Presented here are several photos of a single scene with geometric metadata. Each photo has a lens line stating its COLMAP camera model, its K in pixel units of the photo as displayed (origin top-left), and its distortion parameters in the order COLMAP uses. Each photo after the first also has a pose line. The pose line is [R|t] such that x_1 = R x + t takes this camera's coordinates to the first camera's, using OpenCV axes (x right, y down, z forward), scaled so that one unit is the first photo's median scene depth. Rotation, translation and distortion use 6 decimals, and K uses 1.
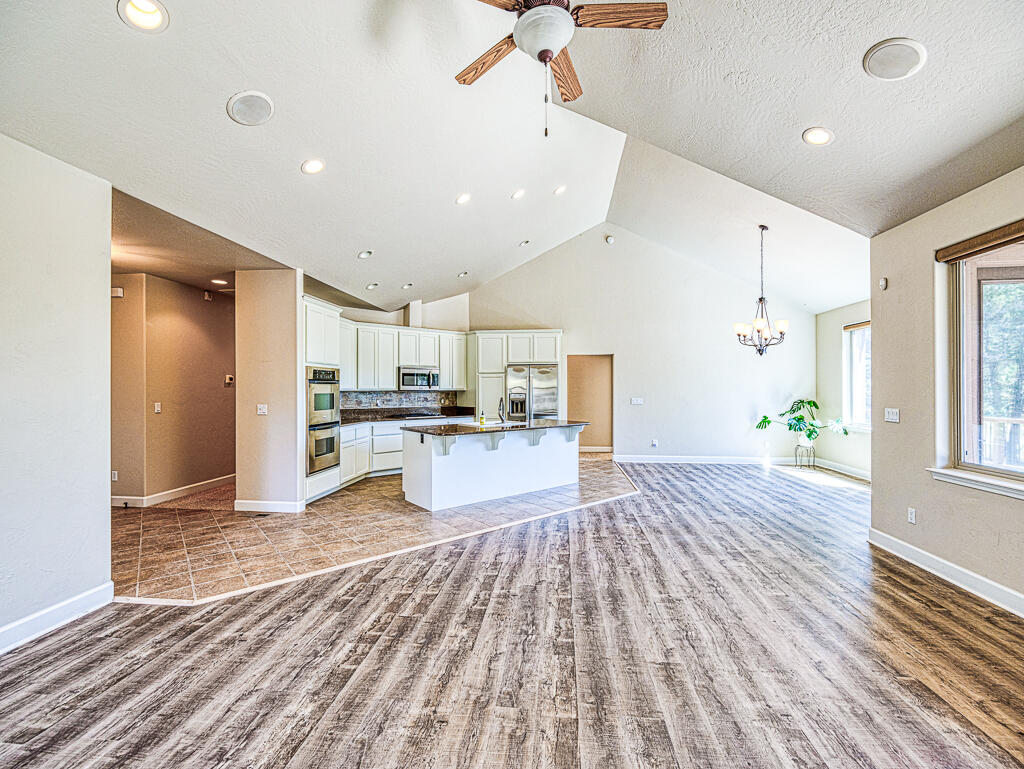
lens RADIAL K [[446.5, 0, 513.8], [0, 446.5, 387.4], [0, 0, 1]] dist [-0.002808, 0.000003]
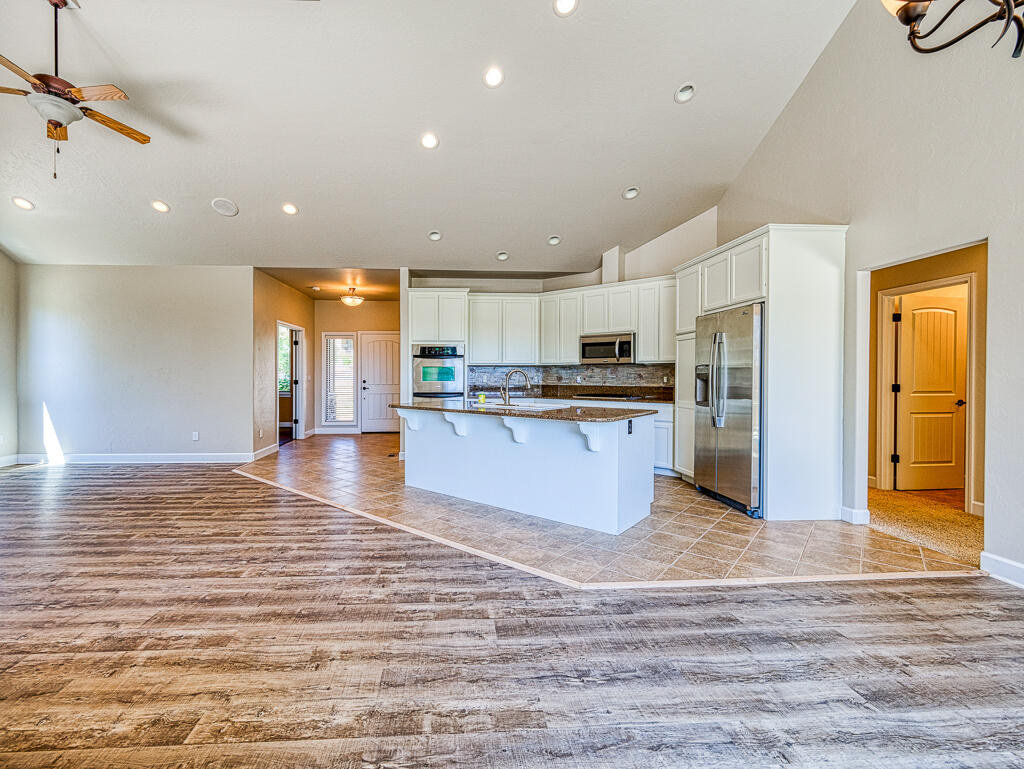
lens RADIAL K [[446.5, 0, 477.3], [0, 446.5, 401.5], [0, 0, 1]] dist [-0.002808, 0.000003]
pose [[0.166616, 0.060296, -0.984177, 0.770227], [0.006166, 0.998045, 0.062190, 0.032845], [0.986003, -0.016431, 0.165919, 0.947224]]
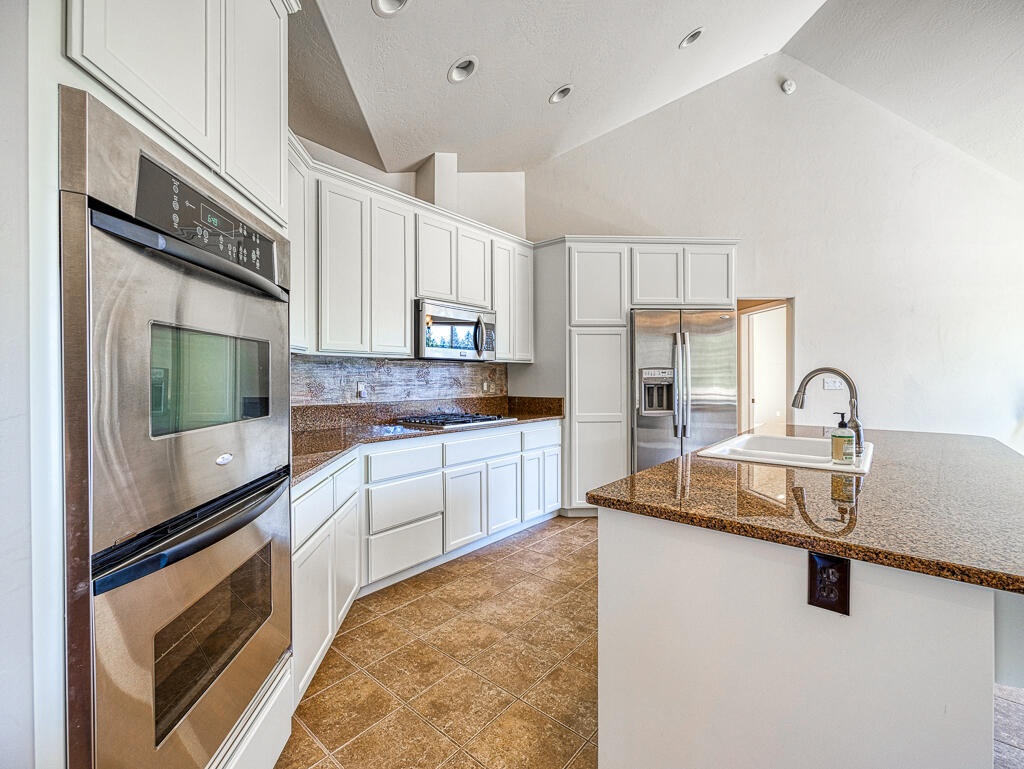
lens RADIAL K [[446.5, 0, 494.4], [0, 446.5, 377.4], [0, 0, 1]] dist [-0.002808, 0.000003]
pose [[0.987468, -0.001205, 0.157812, -0.360173], [0.000225, 0.999981, 0.006227, 0.030603], [-0.157816, -0.006114, 0.987450, 0.841564]]
